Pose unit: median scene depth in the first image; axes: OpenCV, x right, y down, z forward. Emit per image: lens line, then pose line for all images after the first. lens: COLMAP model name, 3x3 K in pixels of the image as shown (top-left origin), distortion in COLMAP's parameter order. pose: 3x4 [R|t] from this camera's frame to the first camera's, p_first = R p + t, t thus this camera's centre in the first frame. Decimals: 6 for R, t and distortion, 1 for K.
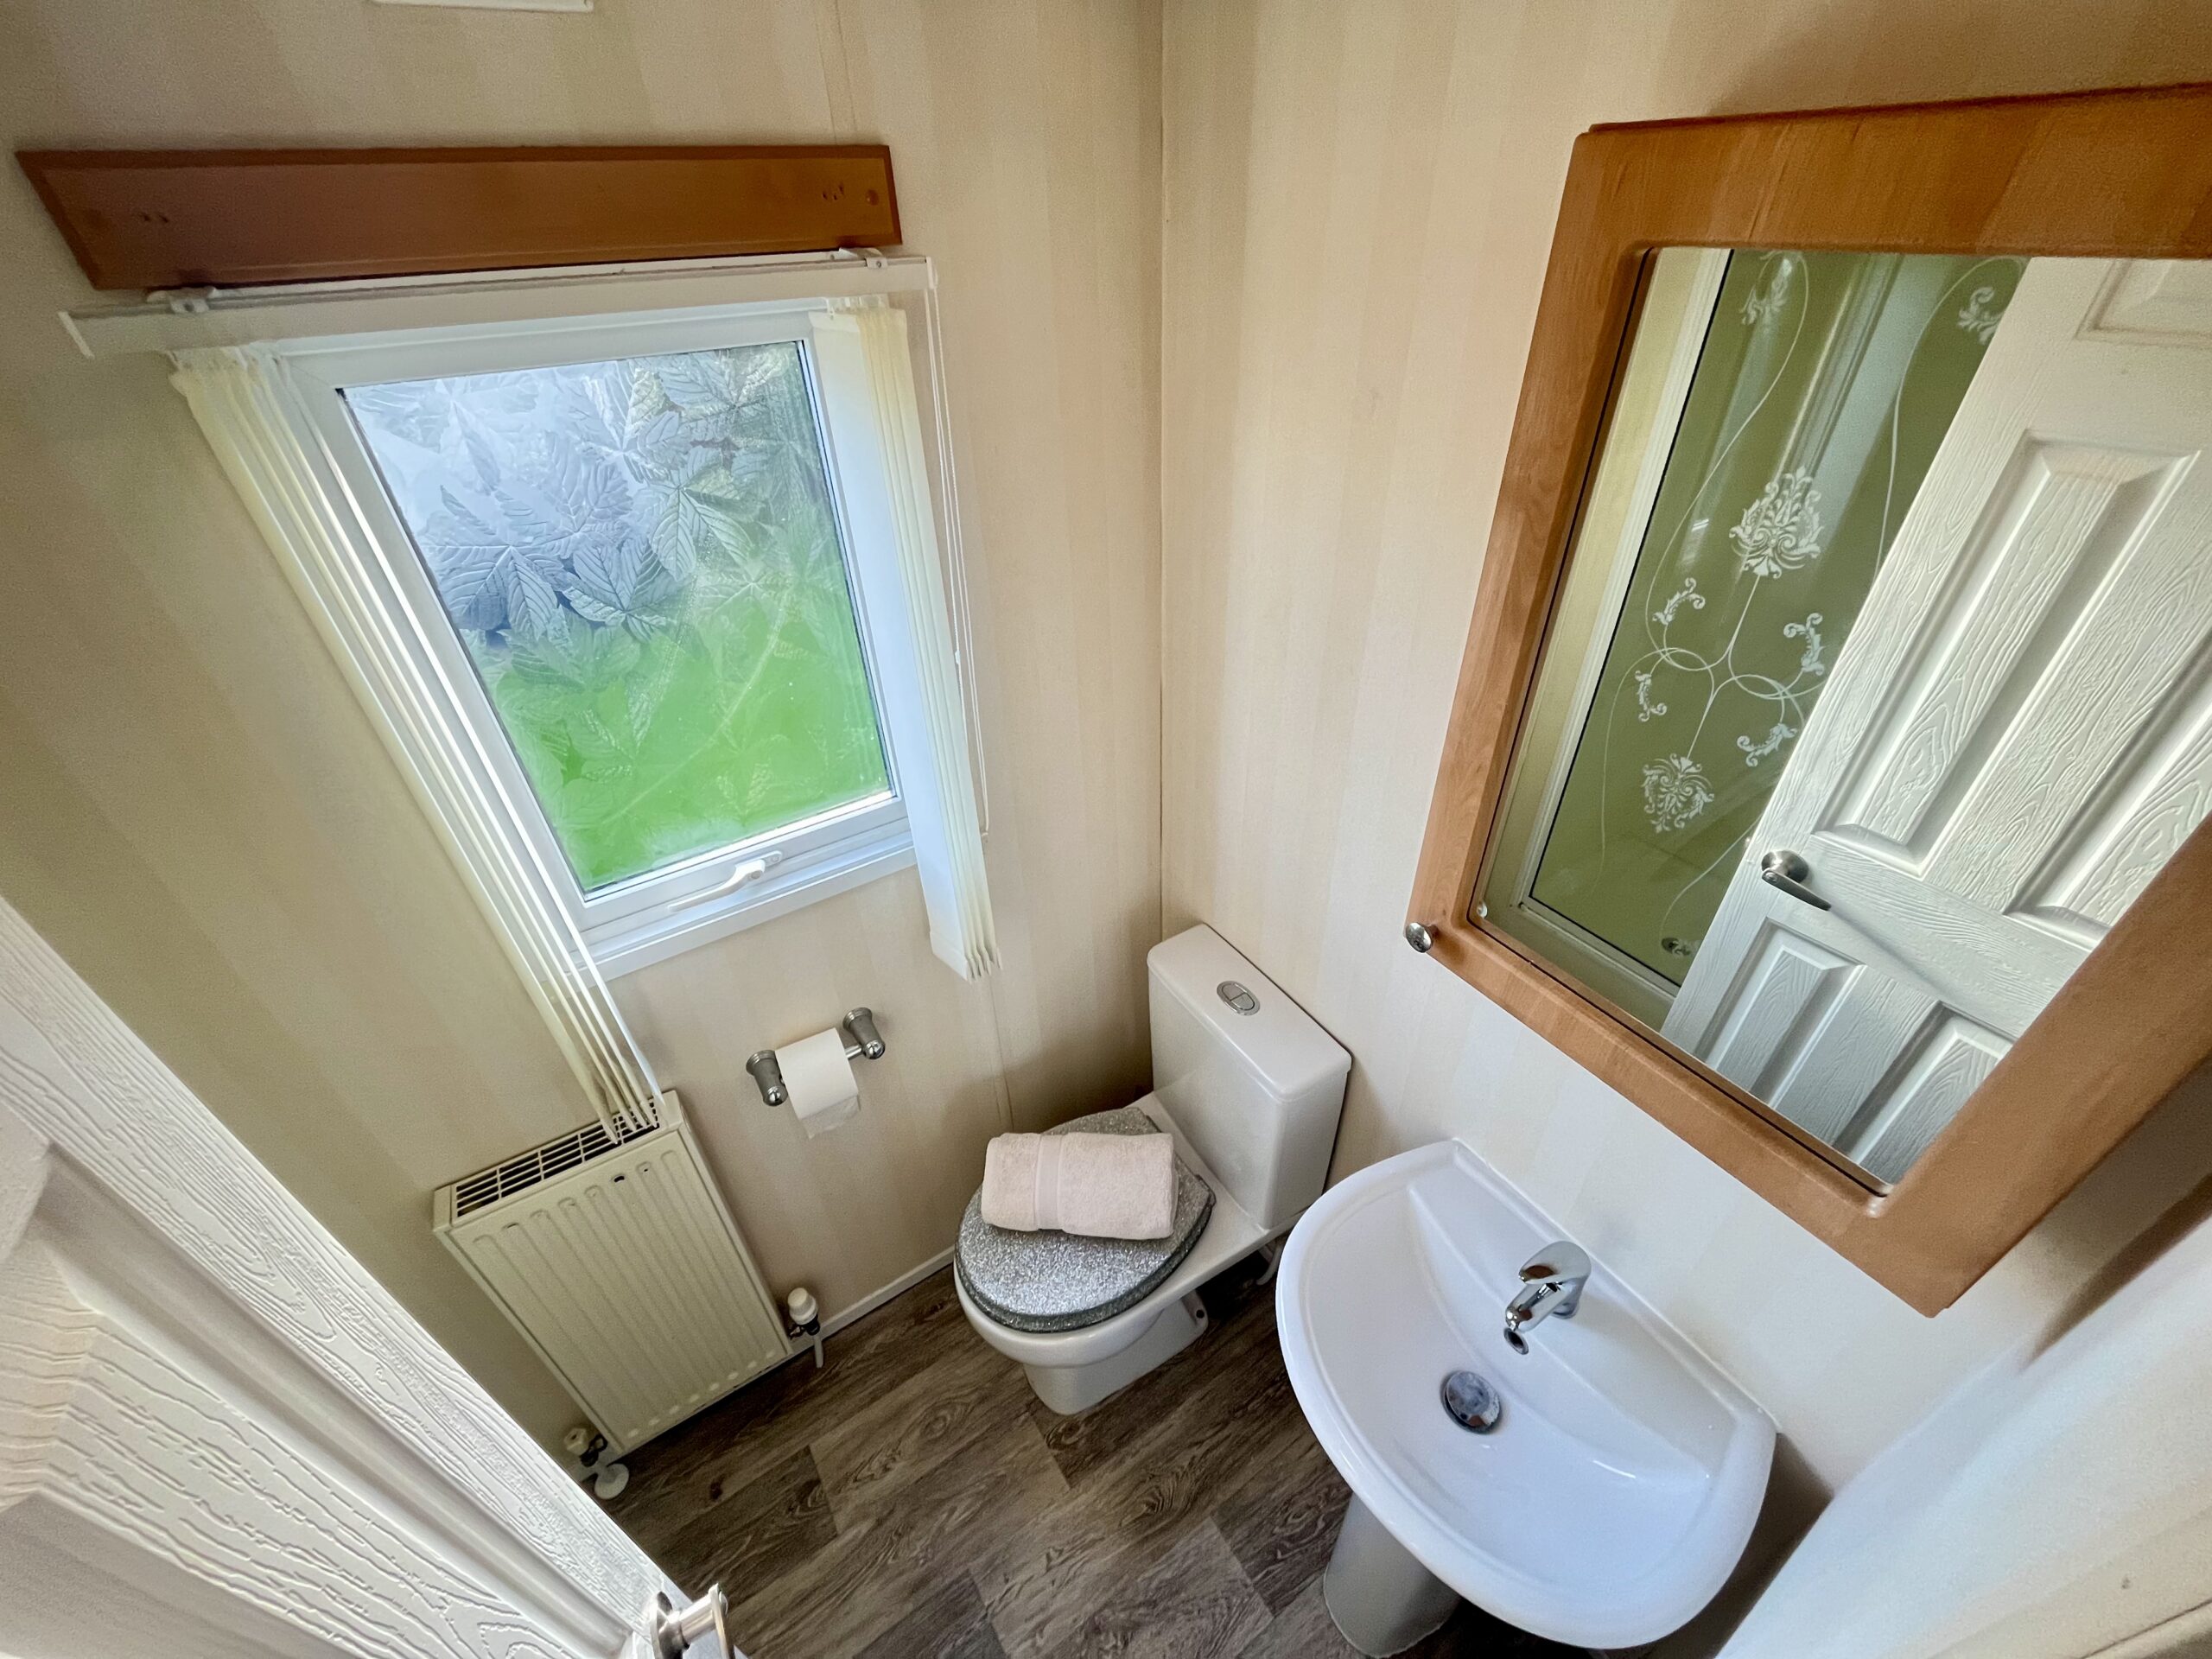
lens RADIAL K [[889.0, 0, 1113.0], [0, 889.0, 822.2], [0, 0, 1]] dist [-0.002392, 0.000342]
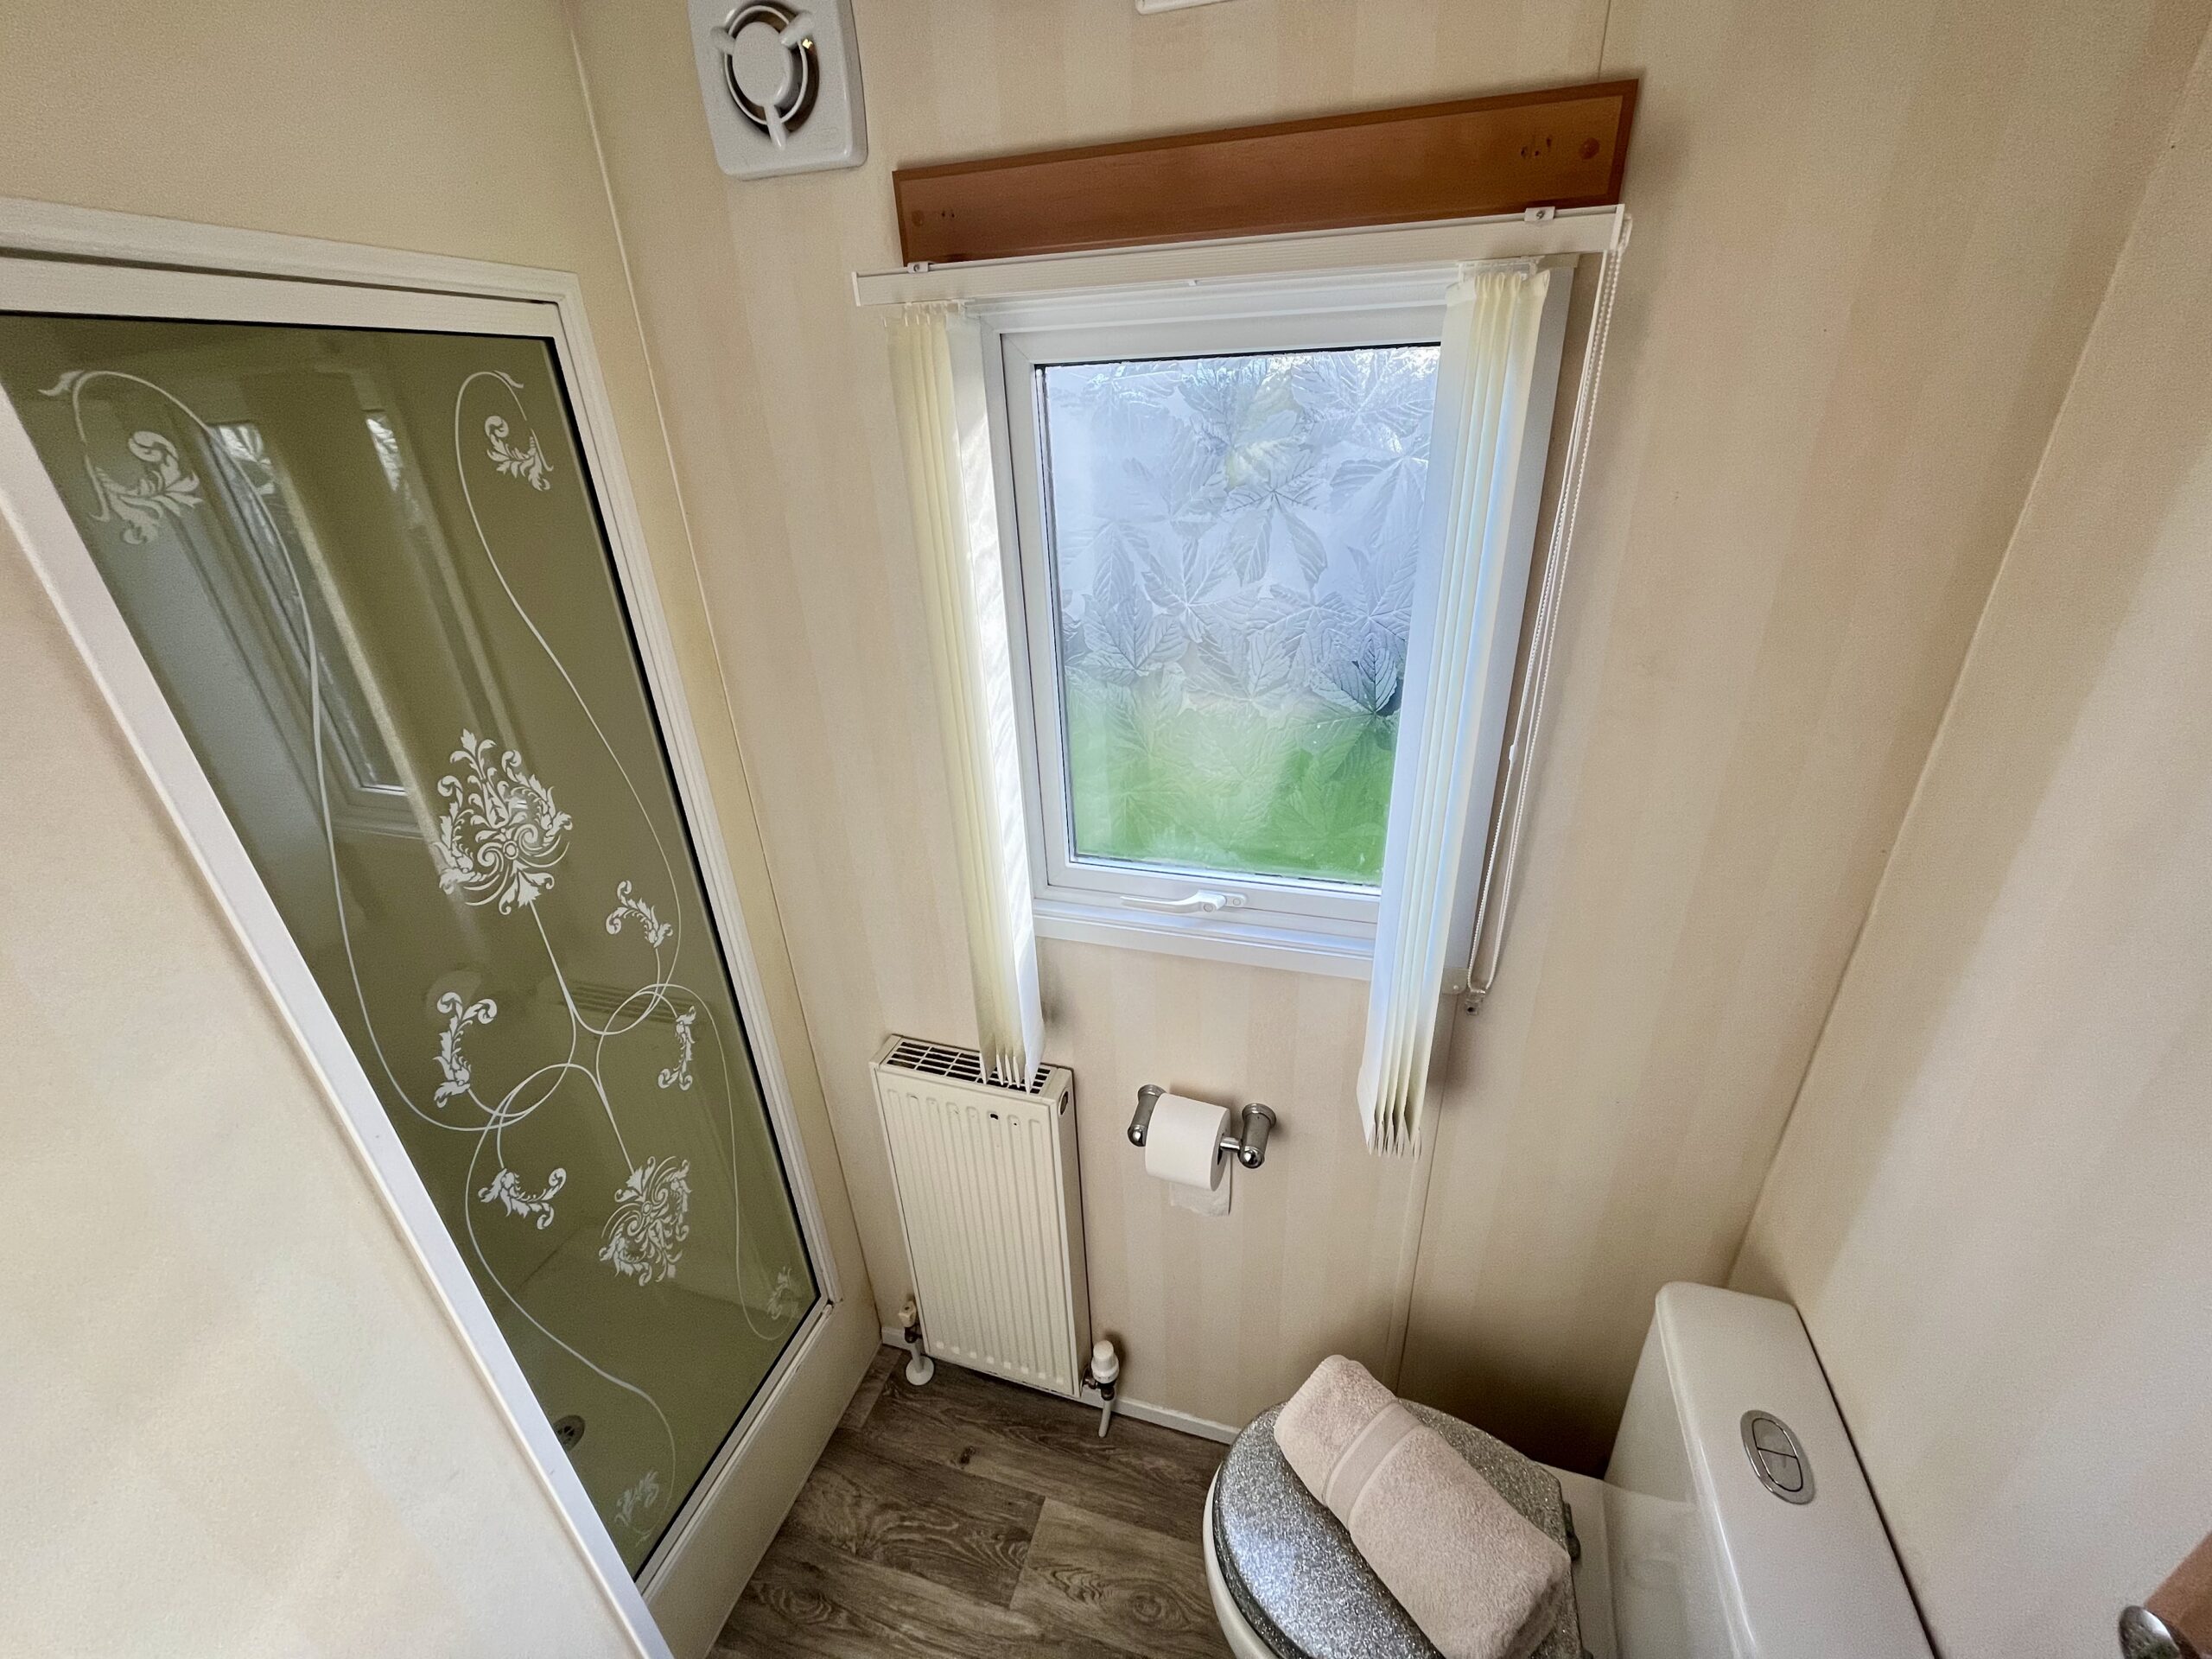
lens RADIAL K [[889.0, 0, 1113.0], [0, 889.0, 822.2], [0, 0, 1]] dist [-0.002392, 0.000342]
pose [[0.644163, 0.336915, -0.686690, 0.114299], [-0.423181, 0.904827, 0.046967, -0.018598], [0.637159, 0.260340, 0.725432, 0.191631]]
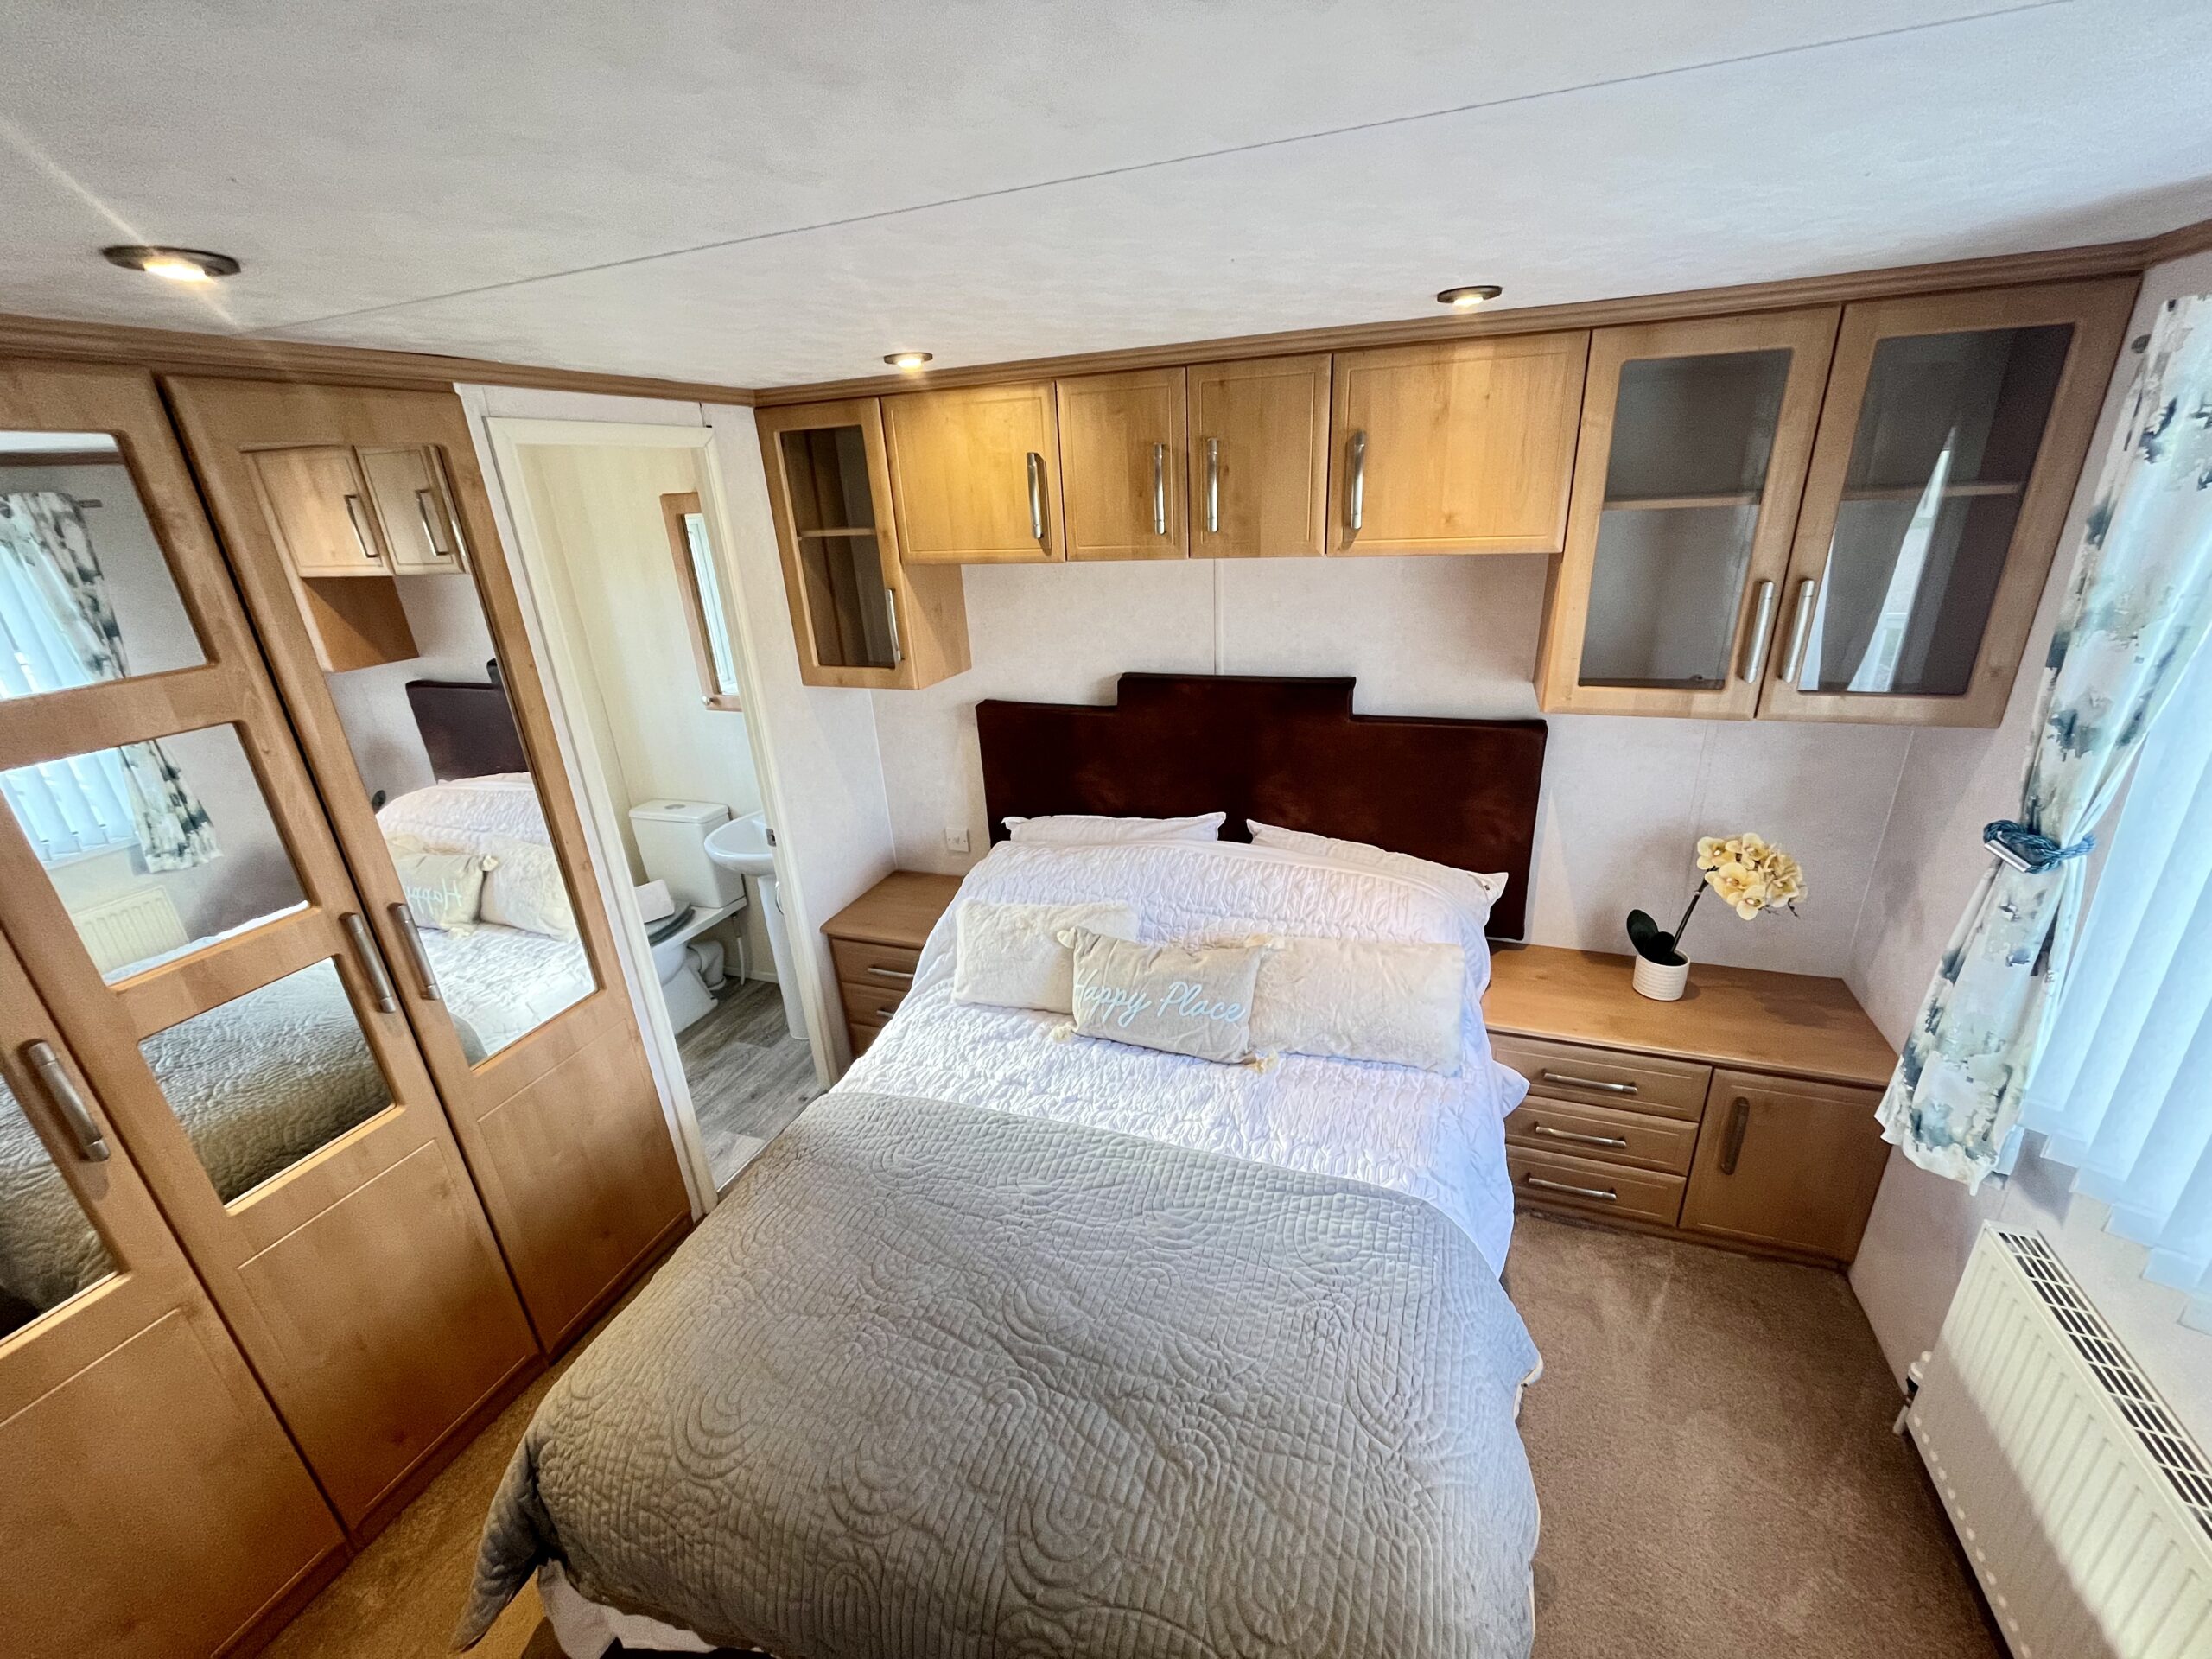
lens RADIAL K [[889.0, 0, 1113.0], [0, 889.0, 822.2], [0, 0, 1]] dist [-0.002392, 0.000342]
pose [[0.800696, -0.228020, 0.553979, -0.229132], [0.370346, 0.915262, -0.158555, 0.987230], [-0.470881, 0.332119, 0.817293, -1.371520]]
